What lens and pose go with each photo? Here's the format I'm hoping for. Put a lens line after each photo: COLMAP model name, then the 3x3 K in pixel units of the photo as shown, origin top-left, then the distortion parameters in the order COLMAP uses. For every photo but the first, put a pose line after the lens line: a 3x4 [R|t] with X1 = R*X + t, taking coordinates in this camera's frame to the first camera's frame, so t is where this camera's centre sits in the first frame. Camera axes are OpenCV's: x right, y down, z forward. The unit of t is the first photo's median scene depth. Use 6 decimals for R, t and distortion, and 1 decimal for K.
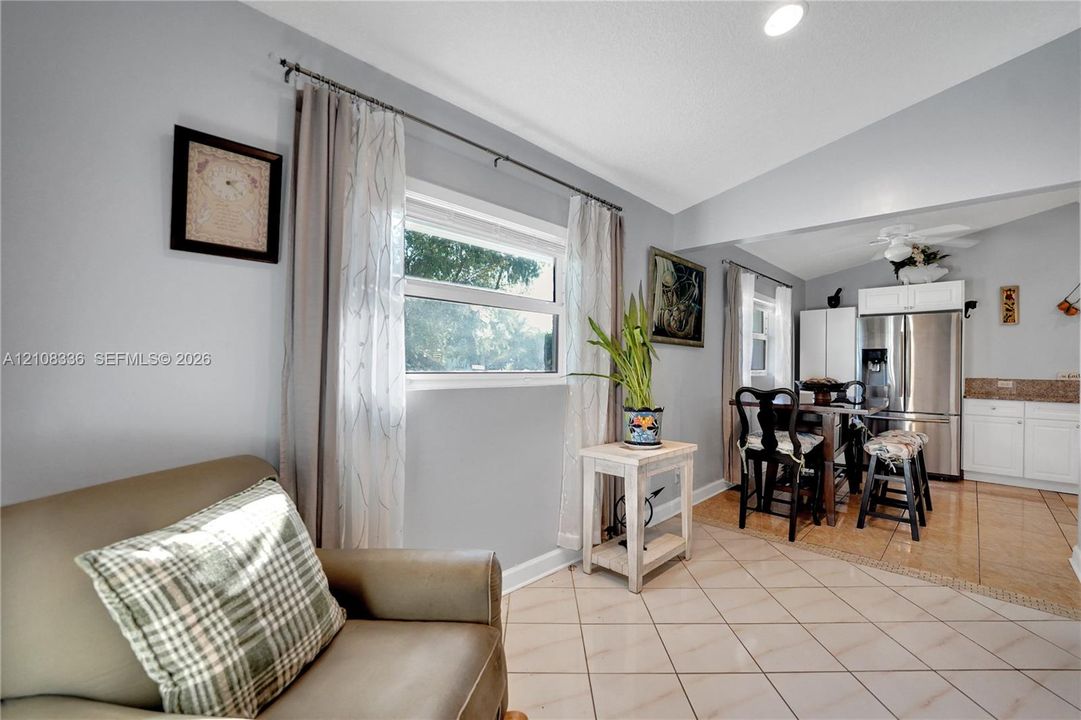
lens RADIAL K [[450.0, 0, 542.2], [0, 450.0, 364.0], [0, 0, 1]] dist [-0.020977, 0.000071]
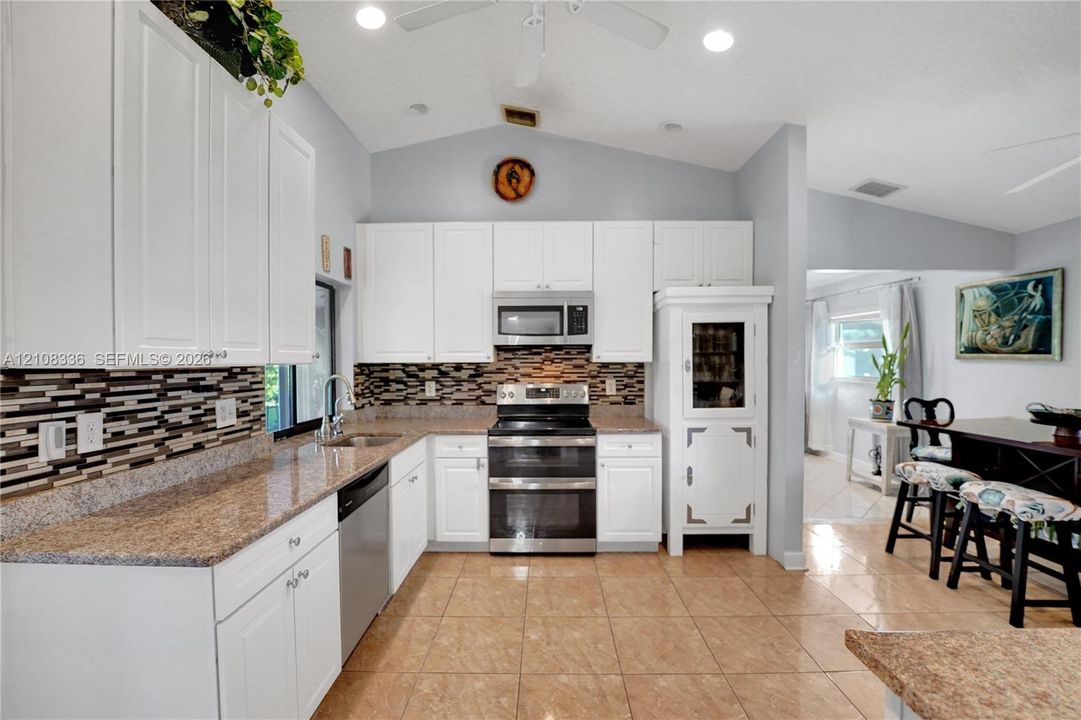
lens RADIAL K [[450.0, 0, 542.2], [0, 450.0, 364.0], [0, 0, 1]] dist [-0.020977, 0.000071]
pose [[-0.718968, 0.002870, -0.695037, 2.152726], [-0.003869, 0.999959, 0.008132, -0.046361], [0.695032, 0.008536, -0.718928, 1.191468]]
